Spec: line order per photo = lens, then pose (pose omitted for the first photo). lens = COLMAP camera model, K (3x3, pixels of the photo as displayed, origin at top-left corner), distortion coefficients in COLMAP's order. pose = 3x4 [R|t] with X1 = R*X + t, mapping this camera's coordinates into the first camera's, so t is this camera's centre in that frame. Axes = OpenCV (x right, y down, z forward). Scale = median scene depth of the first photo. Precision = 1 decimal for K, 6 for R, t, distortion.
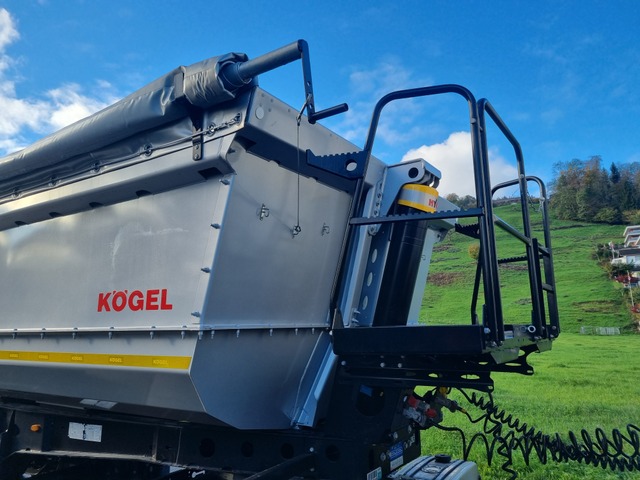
lens RADIAL K [[482.7, 0, 326.4], [0, 482.7, 239.5], [0, 0, 1]] dist [0.042352, -0.003112]
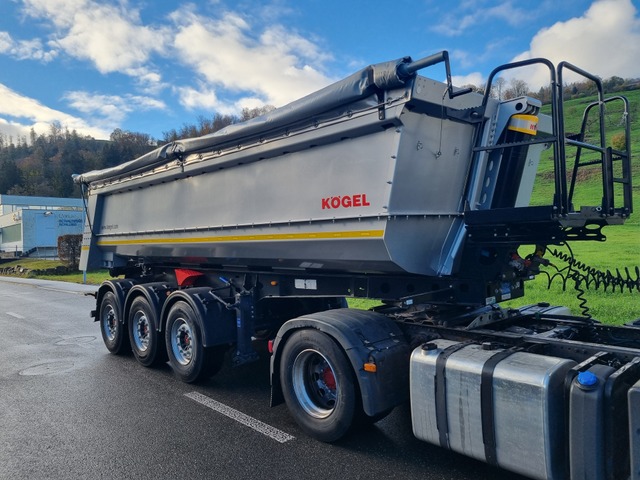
lens RADIAL K [[482.7, 0, 326.4], [0, 482.7, 239.5], [0, 0, 1]] dist [0.042352, -0.003112]
pose [[0.969713, -0.023250, -0.243138, -0.039917], [0.069466, 0.980602, 0.183285, -0.065132], [0.234160, -0.194624, 0.952518, -0.706558]]
